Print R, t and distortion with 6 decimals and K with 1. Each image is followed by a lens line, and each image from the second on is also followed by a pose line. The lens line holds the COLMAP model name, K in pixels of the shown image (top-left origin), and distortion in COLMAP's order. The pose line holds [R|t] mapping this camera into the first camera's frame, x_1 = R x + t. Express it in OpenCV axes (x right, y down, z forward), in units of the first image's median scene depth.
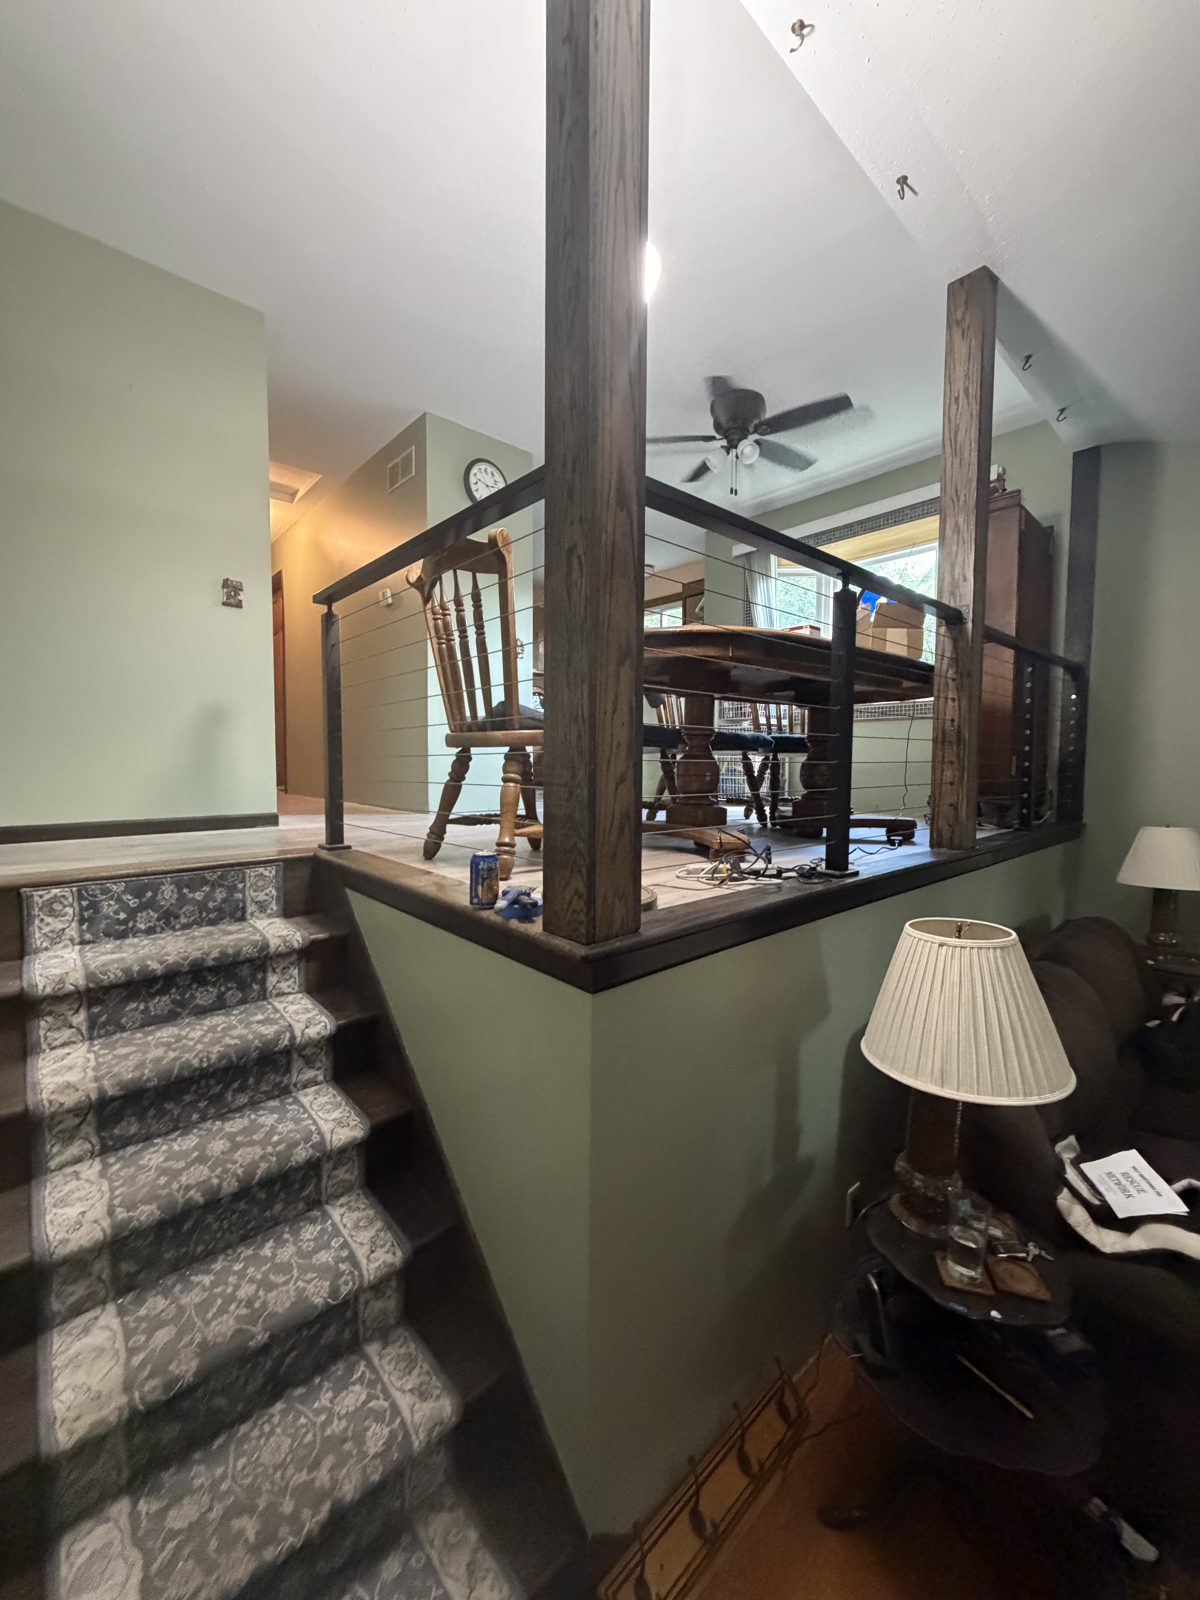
lens RADIAL K [[634.4, 0, 602.2], [0, 634.4, 792.3], [0, 0, 1]] dist [-0.002330, 0.000439]
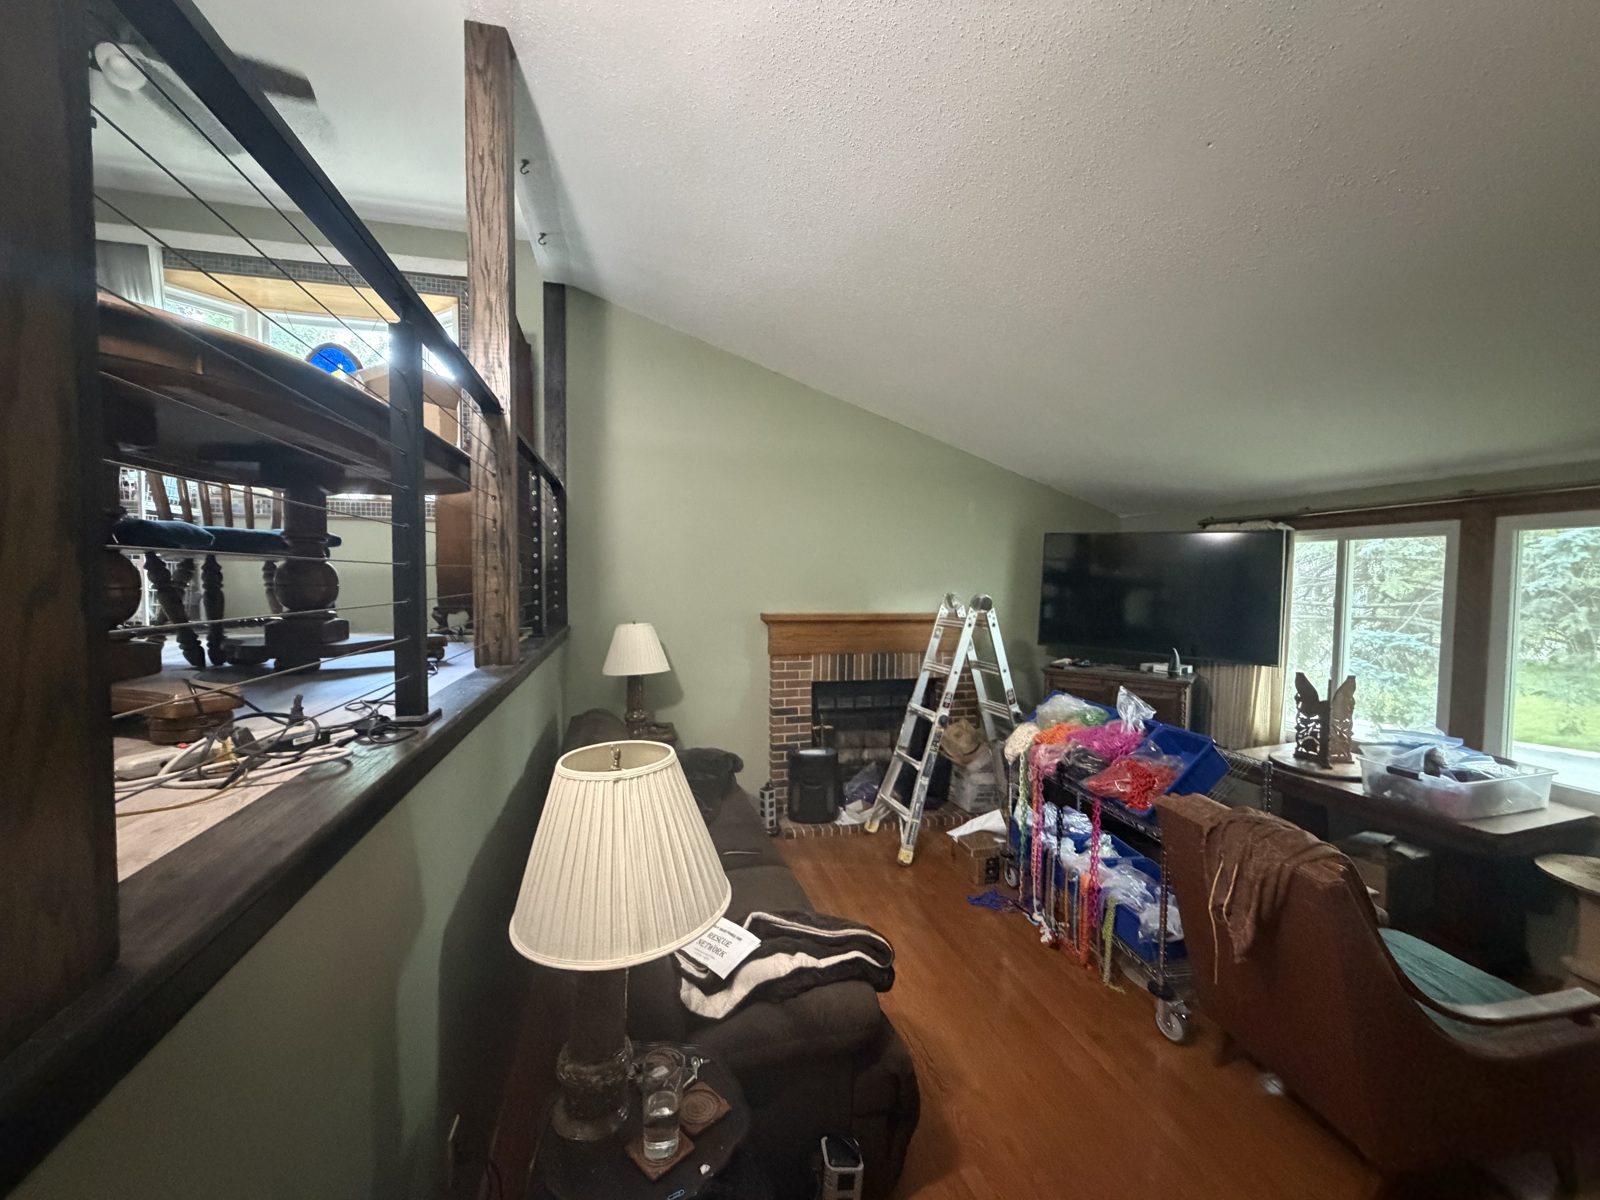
lens RADIAL K [[634.4, 0, 800.0], [0, 634.4, 600.0], [0, 0, 1]] dist [-0.002330, 0.000439]
pose [[0.461885, -0.037670, 0.886140, -0.044070], [0.043112, 0.998870, 0.019990, -0.001330], [-0.885892, 0.028970, 0.462987, 0.211441]]
